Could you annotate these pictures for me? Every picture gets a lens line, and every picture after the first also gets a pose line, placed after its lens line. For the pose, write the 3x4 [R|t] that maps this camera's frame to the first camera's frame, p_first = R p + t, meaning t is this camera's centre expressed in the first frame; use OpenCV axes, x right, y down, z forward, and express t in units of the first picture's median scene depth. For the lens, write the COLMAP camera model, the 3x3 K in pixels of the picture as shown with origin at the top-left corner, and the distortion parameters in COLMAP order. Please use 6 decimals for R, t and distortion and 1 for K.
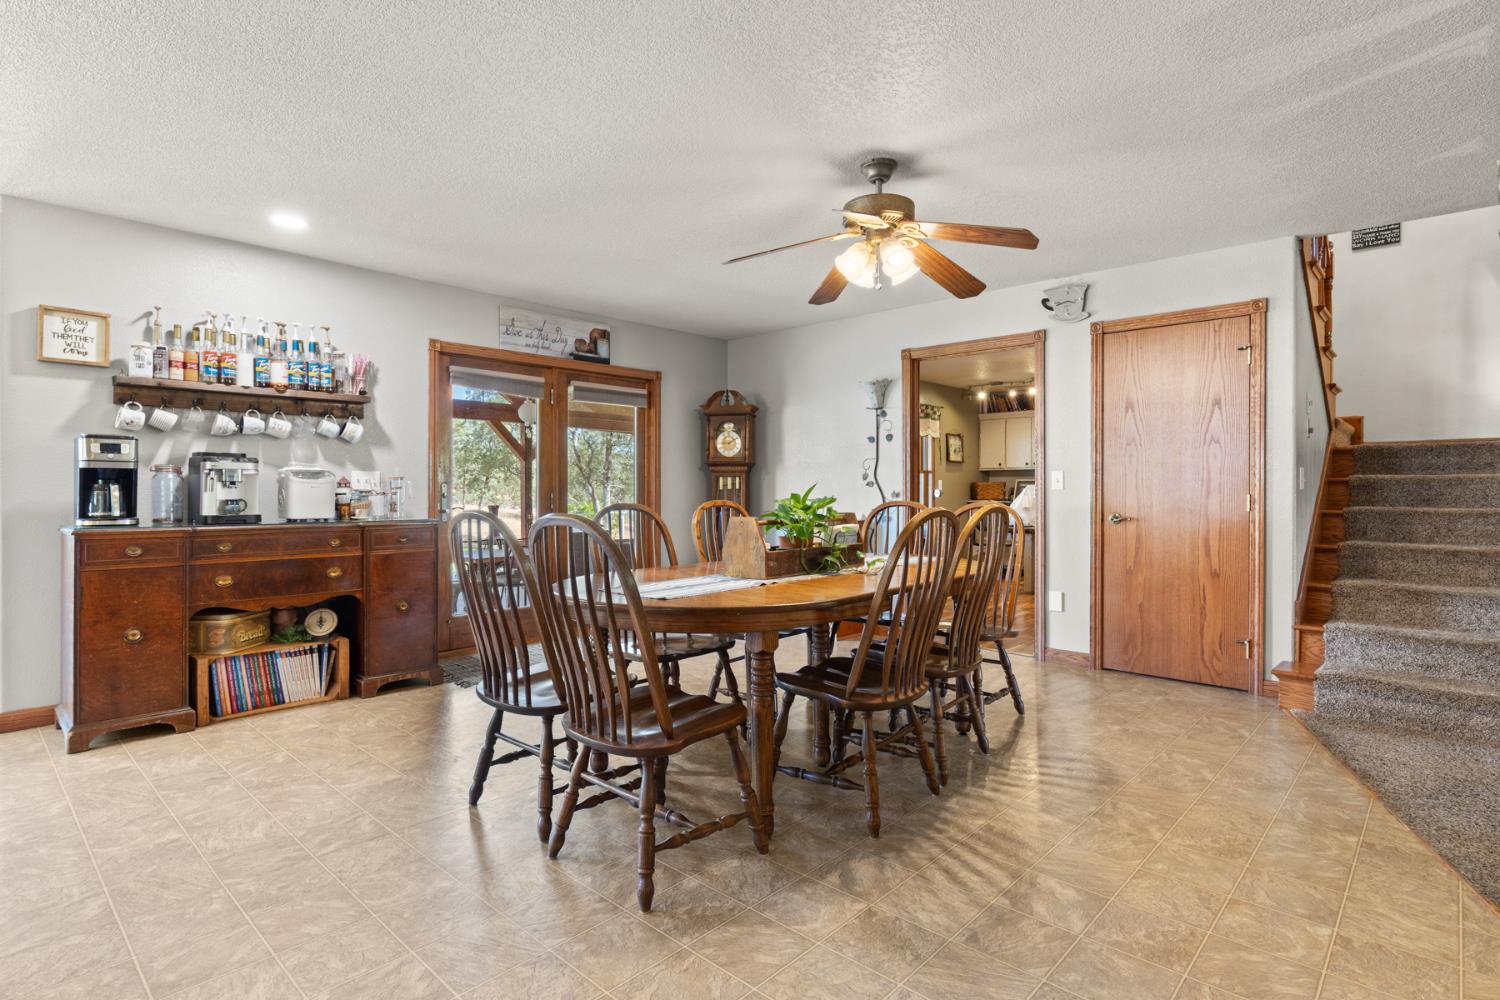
lens RADIAL K [[782.0, 0, 748.6], [0, 782.0, 498.0], [0, 0, 1]] dist [0.000982, 0.000294]
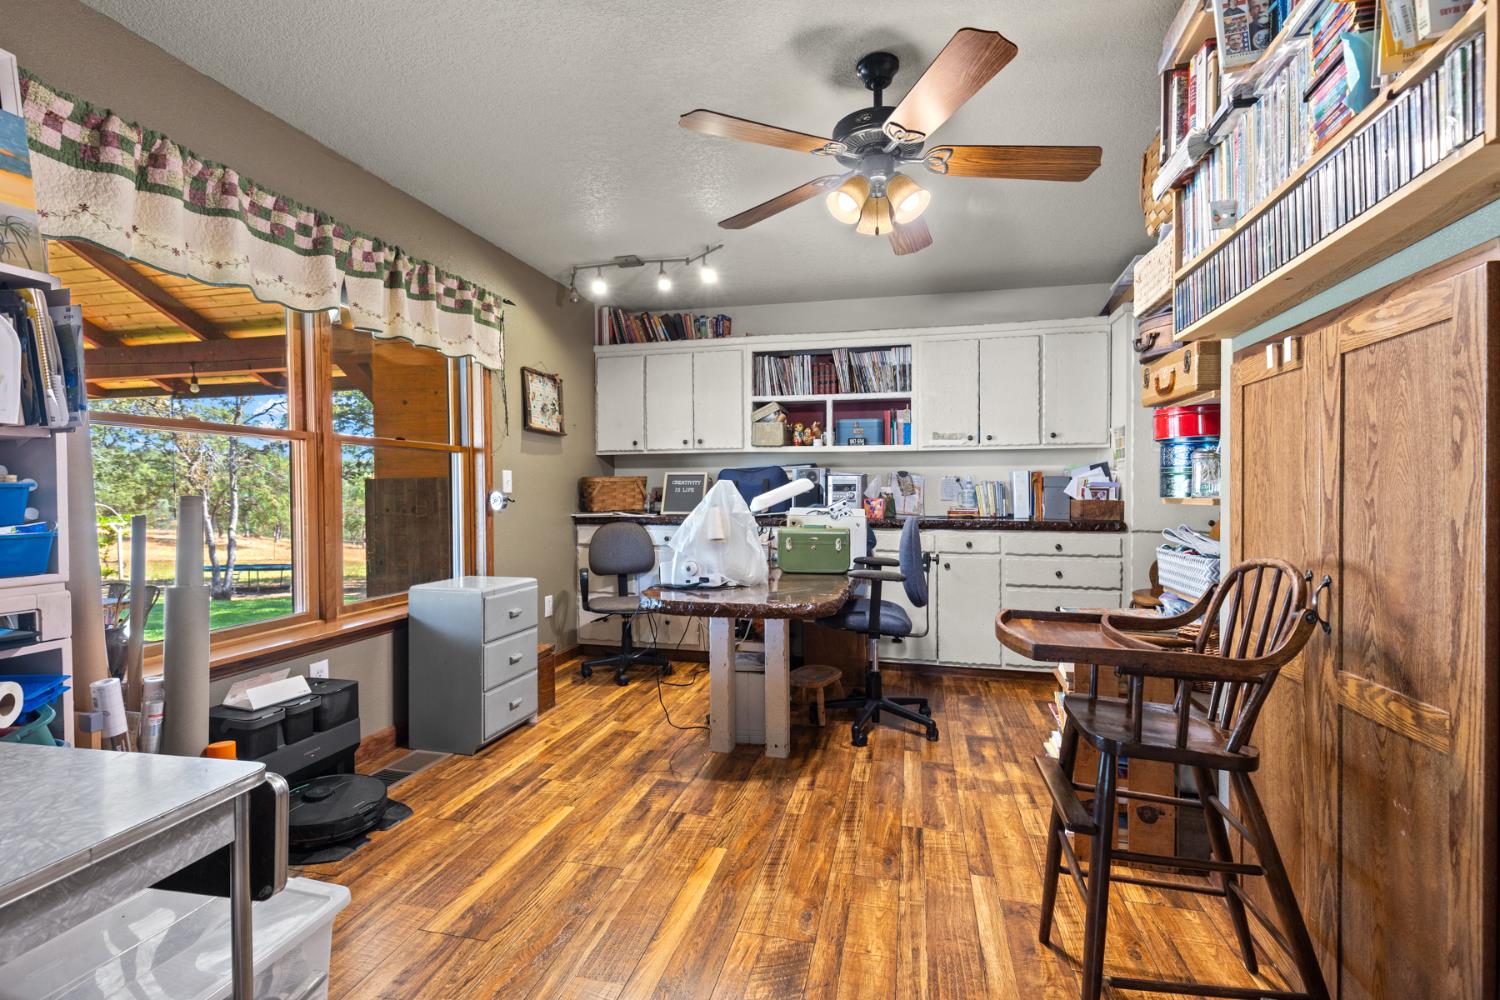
lens RADIAL K [[672.1, 0, 751.6], [0, 672.1, 495.9], [0, 0, 1]] dist [0.000246, -0.000001]
pose [[0.872110, -0.010849, 0.489190, 0.177252], [0.013514, 0.999907, -0.001916, -0.006004], [-0.489123, 0.008282, 0.872175, 0.596211]]
